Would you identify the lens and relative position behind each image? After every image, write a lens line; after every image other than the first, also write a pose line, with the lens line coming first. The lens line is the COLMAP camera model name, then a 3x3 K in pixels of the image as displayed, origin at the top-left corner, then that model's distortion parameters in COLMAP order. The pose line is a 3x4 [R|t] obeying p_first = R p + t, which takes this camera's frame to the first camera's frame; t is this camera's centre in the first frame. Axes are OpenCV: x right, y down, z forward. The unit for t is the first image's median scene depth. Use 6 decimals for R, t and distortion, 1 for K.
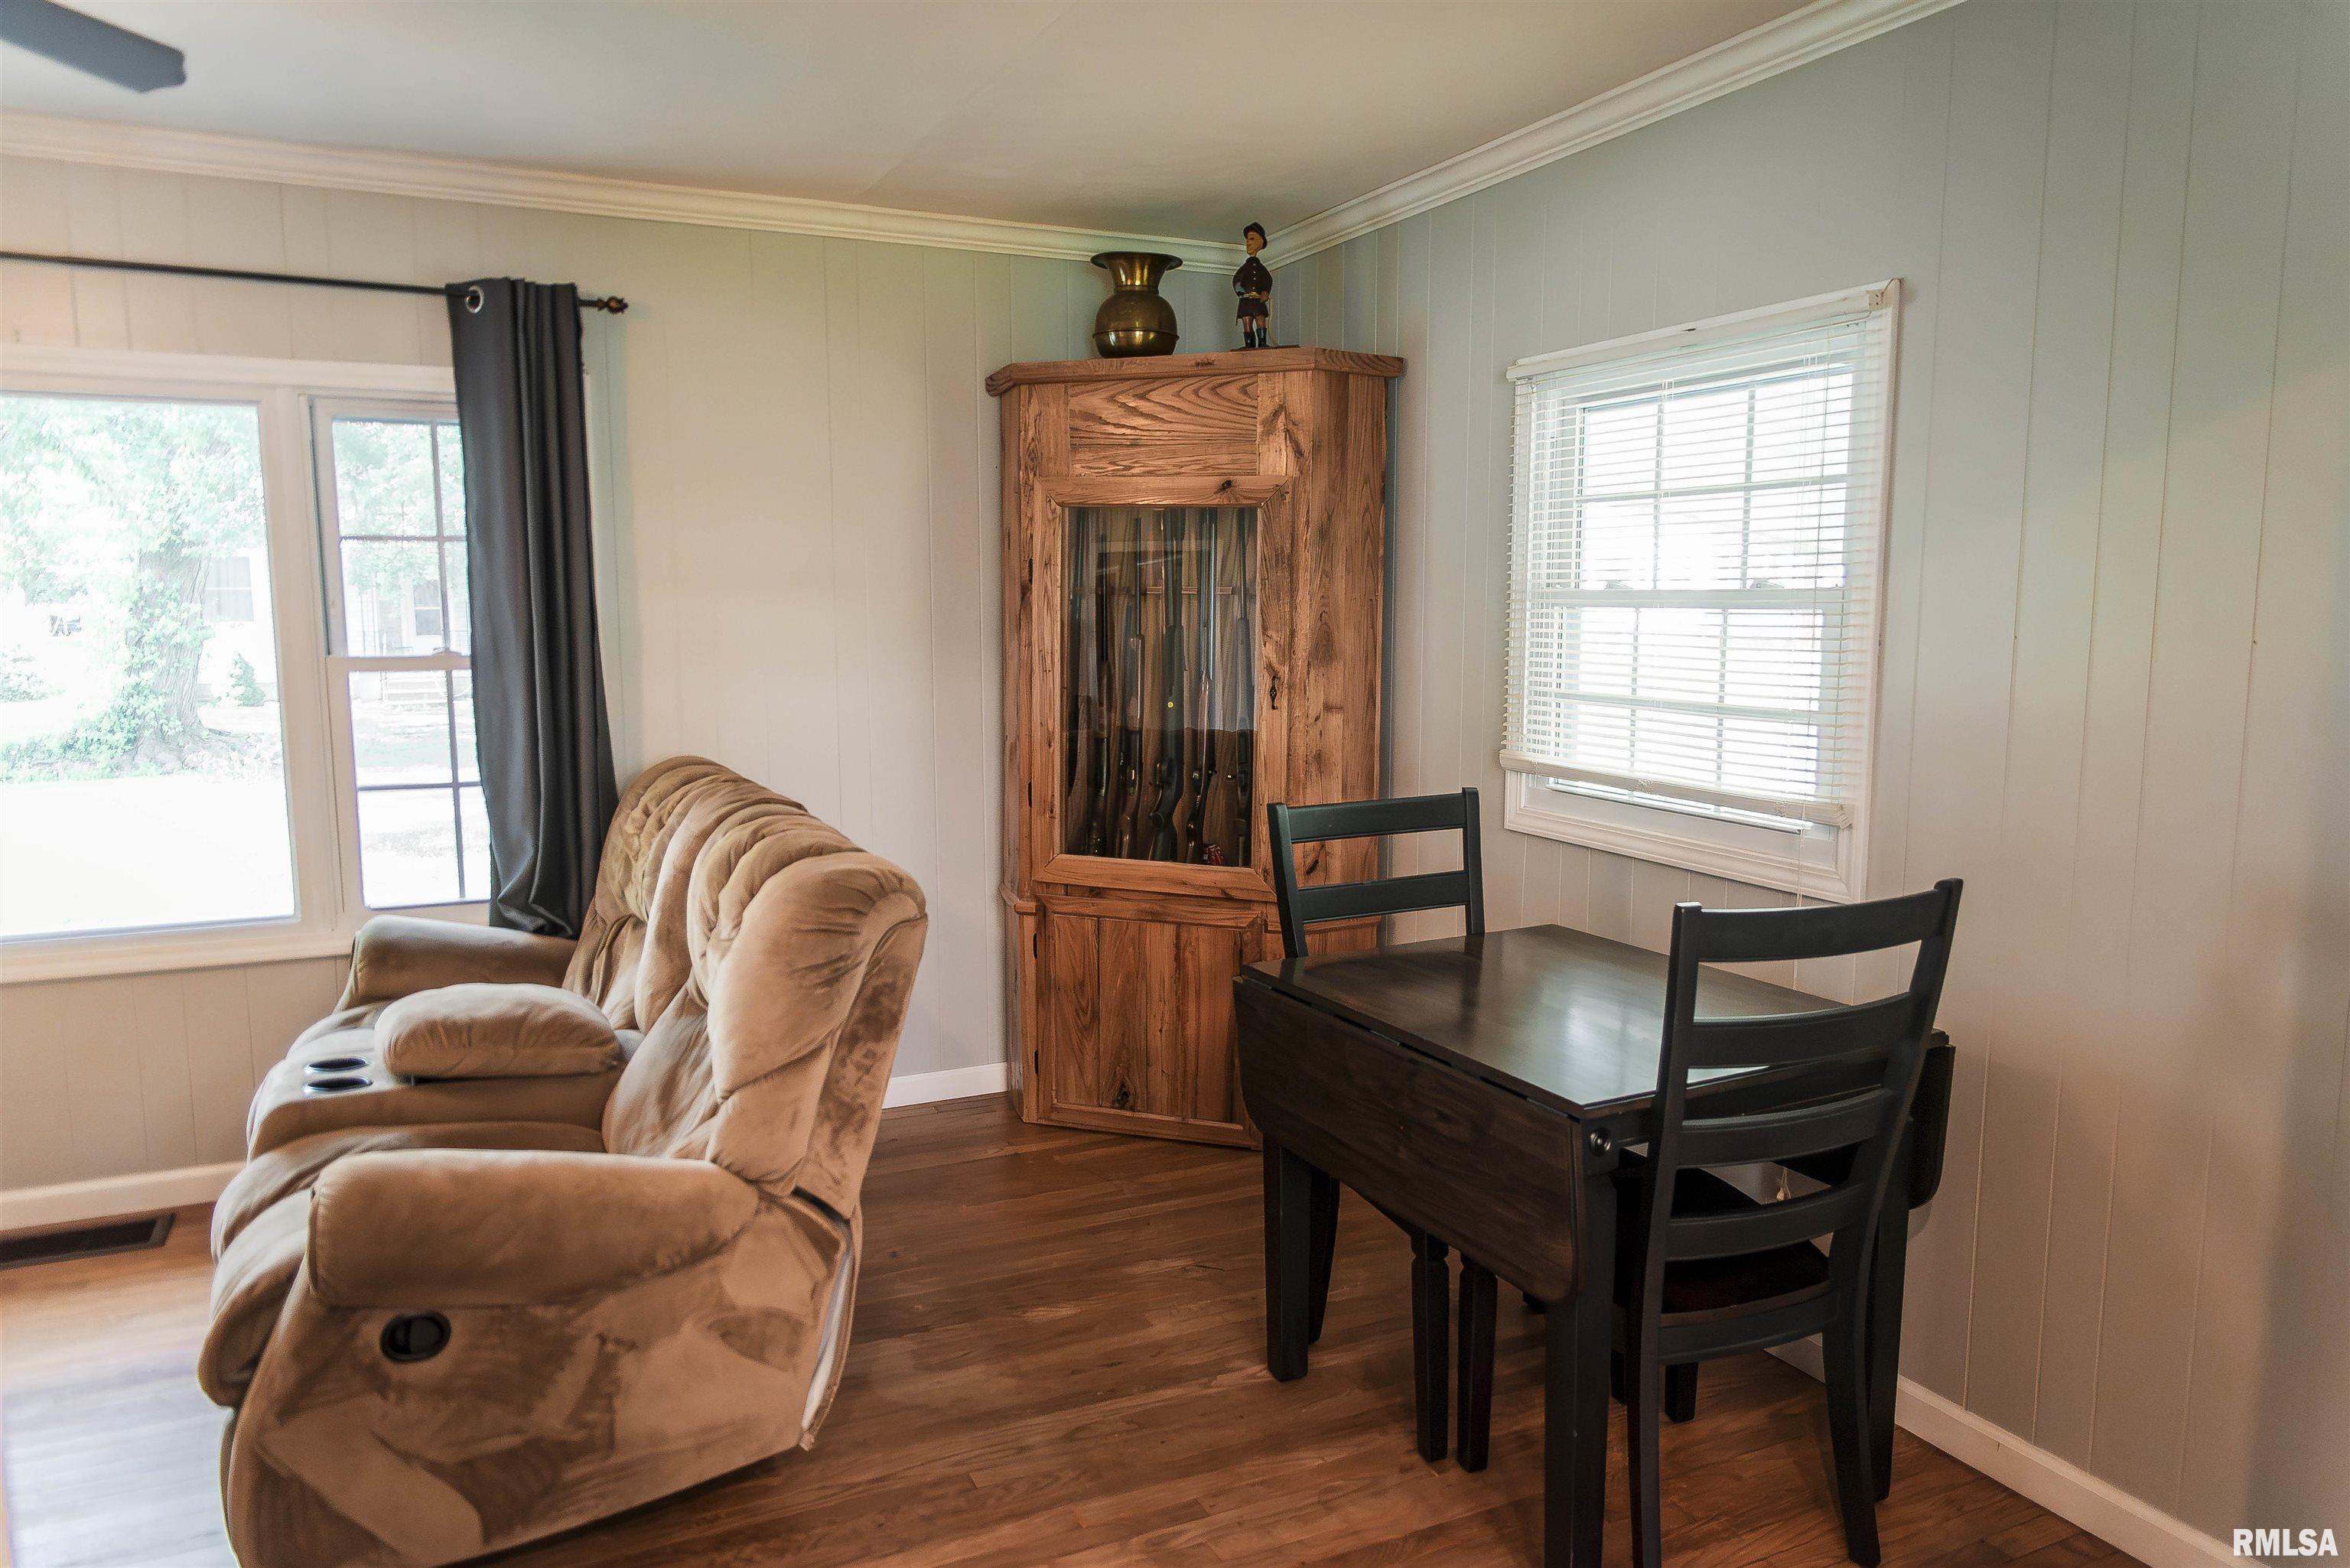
lens RADIAL K [[1587.6, 0, 1185.4], [0, 1587.6, 787.8], [0, 0, 1]] dist [0.004068, -0.001093]
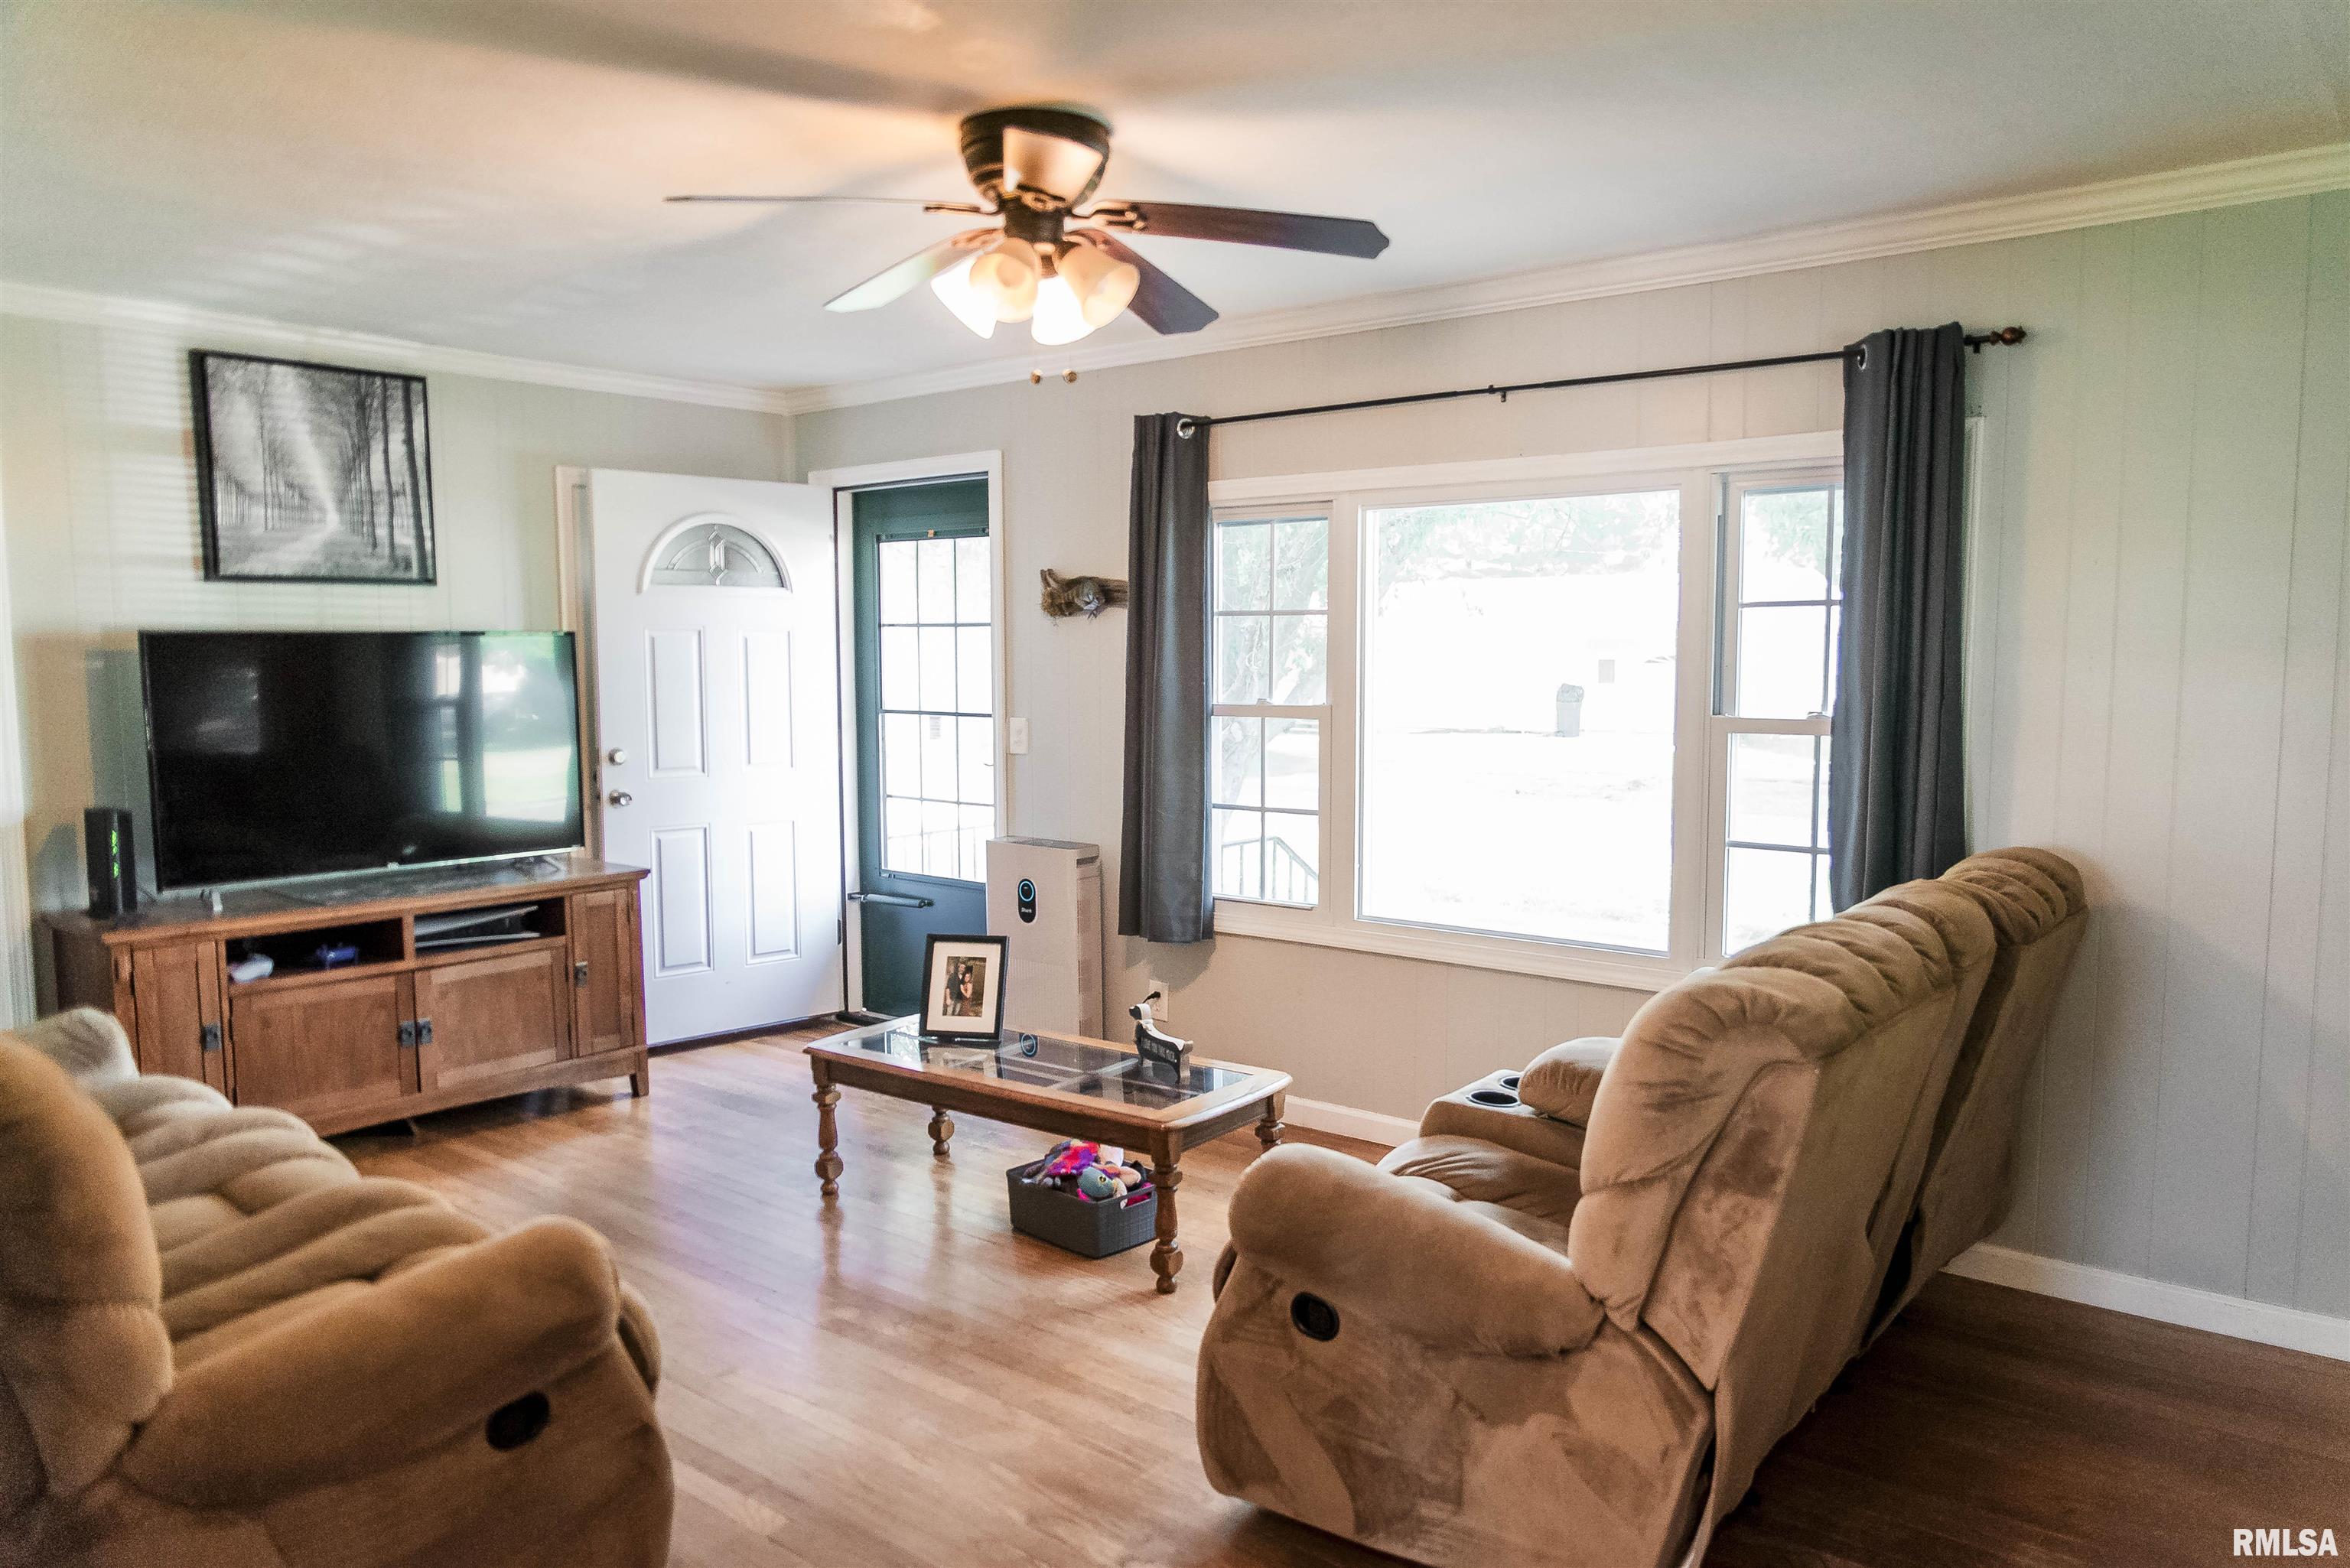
lens RADIAL K [[1587.6, 0, 1189.6], [0, 1587.6, 785.5], [0, 0, 1]] dist [0.004068, -0.001093]
pose [[0.445865, 0.075938, -0.891873, 0.259478], [-0.106191, 0.993846, 0.031533, -0.032872], [0.888779, 0.080650, 0.451185, 0.213555]]
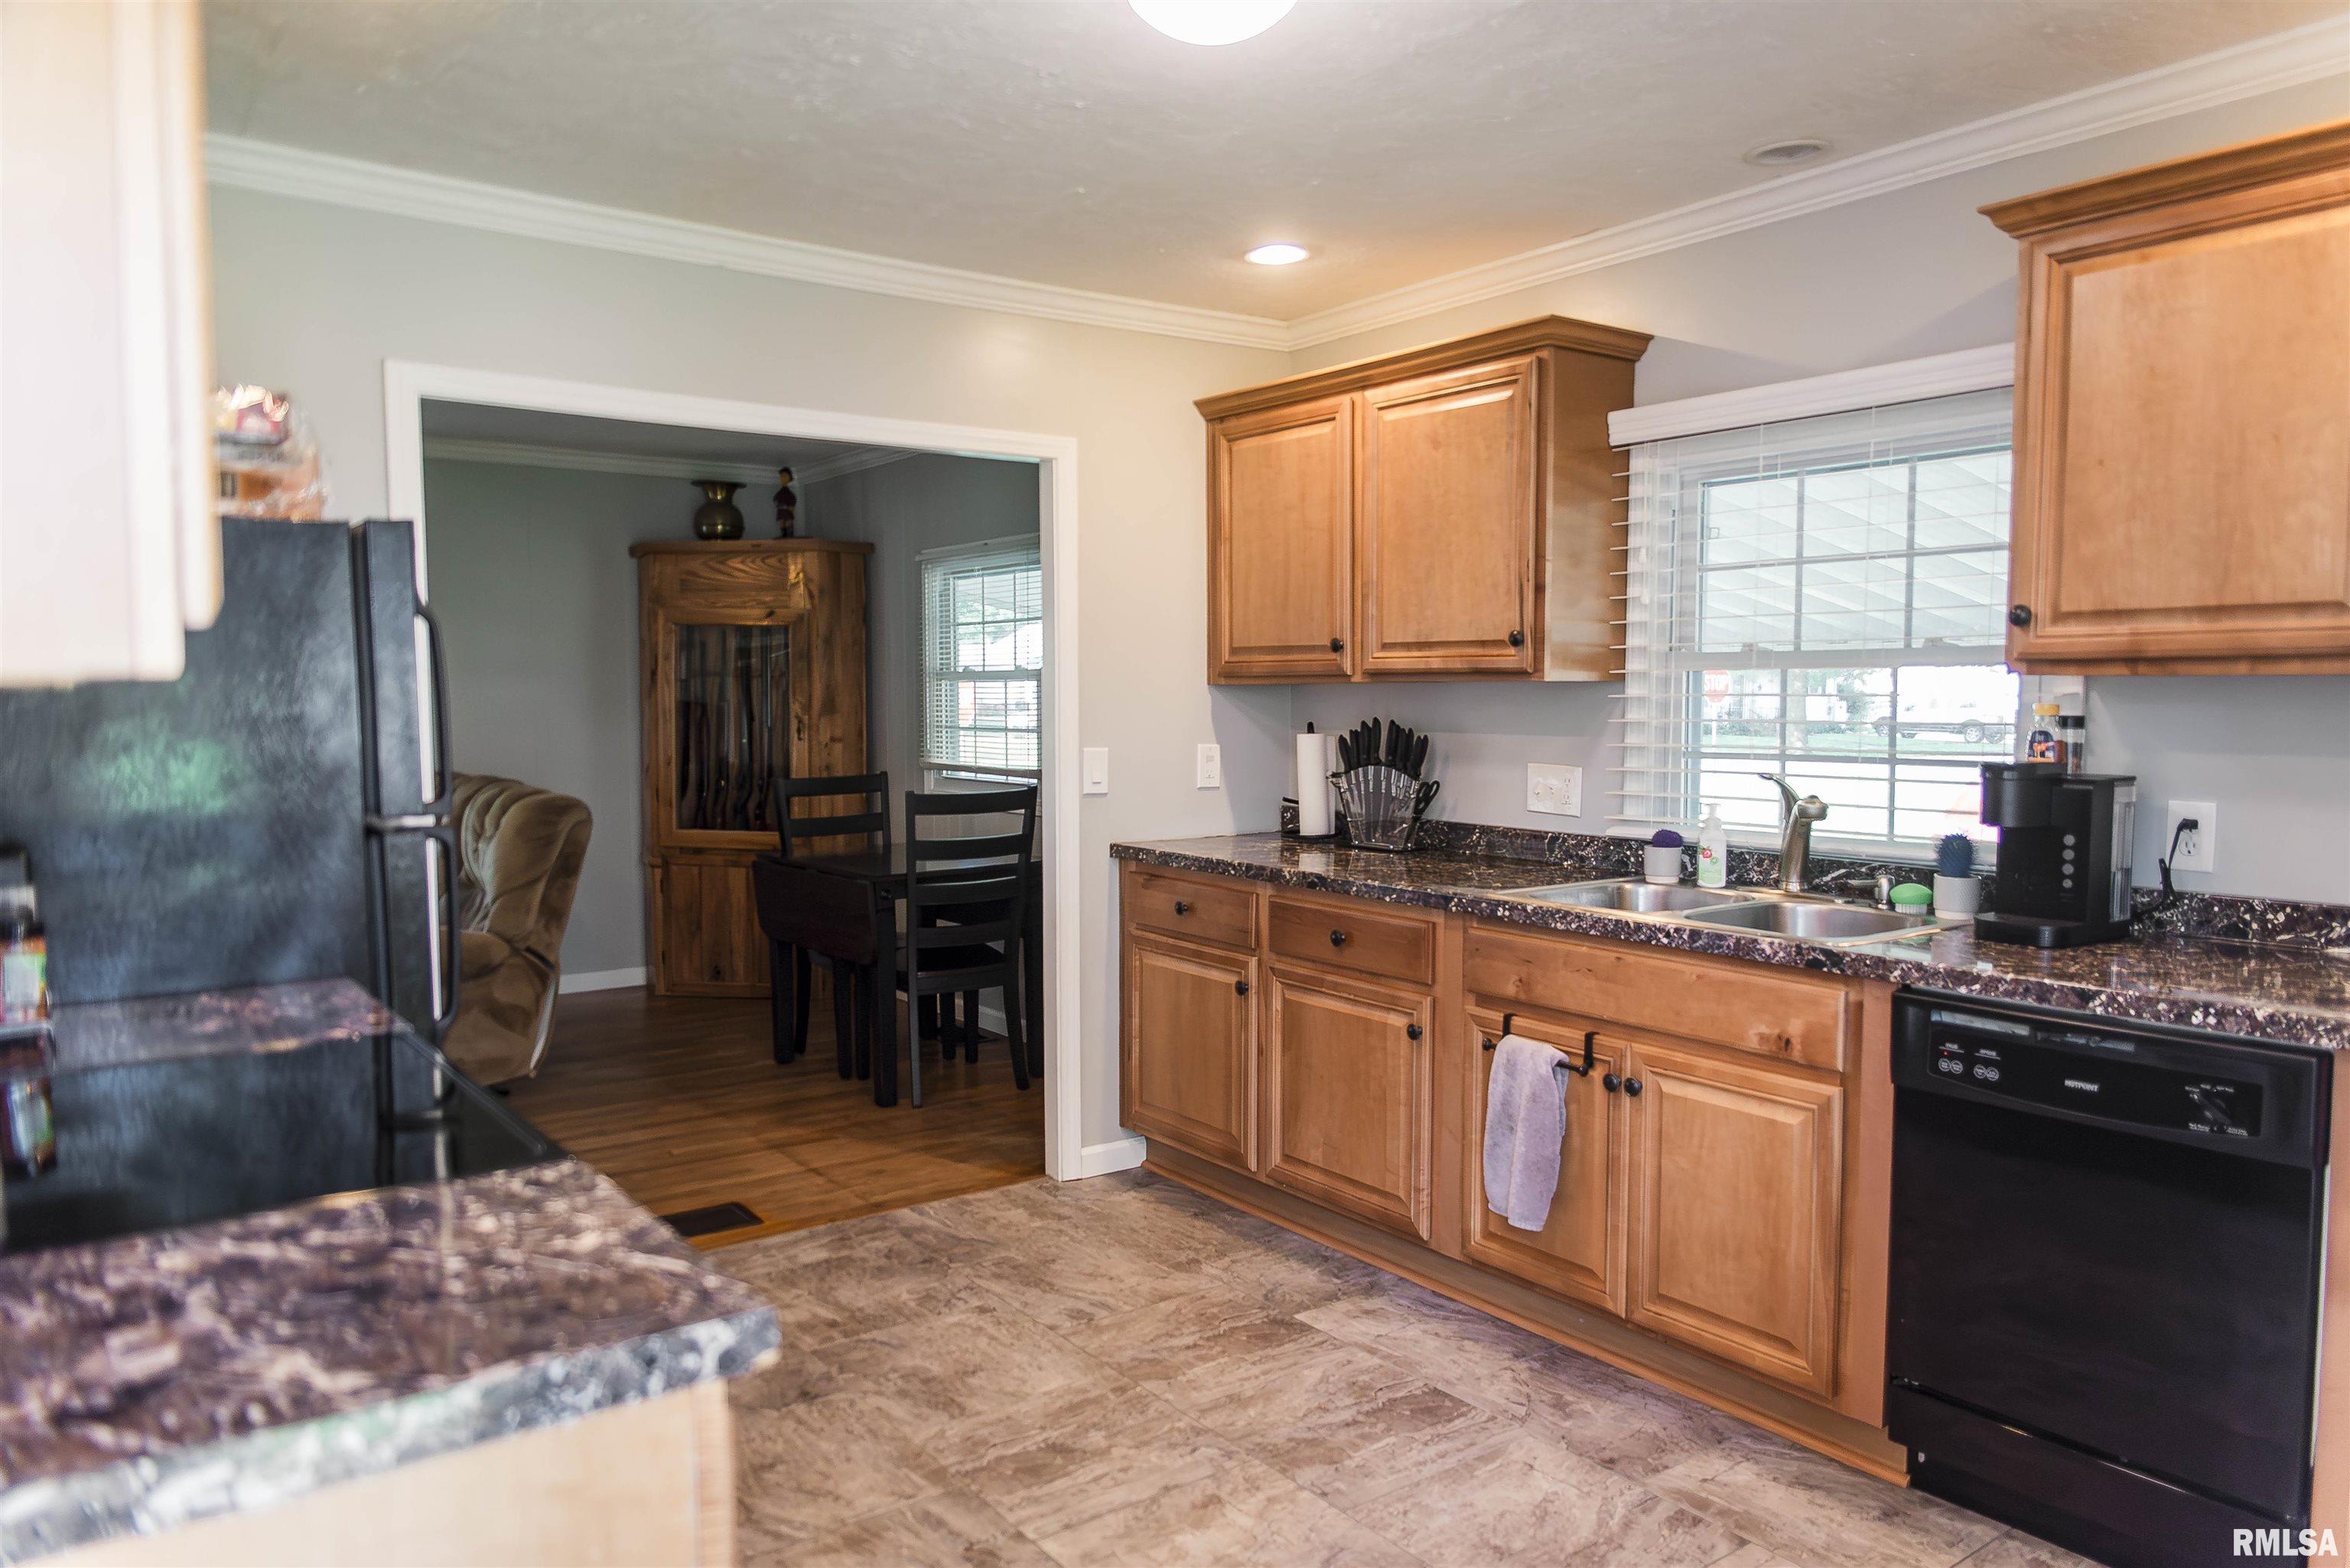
lens RADIAL K [[1587.6, 0, 1178.3], [0, 1587.6, 786.7], [0, 0, 1]] dist [0.004068, -0.001093]
pose [[0.982092, -0.014795, 0.187819, 0.135327], [0.026464, 0.997861, -0.059773, 0.117920], [-0.186533, 0.063673, 0.980383, -0.797296]]
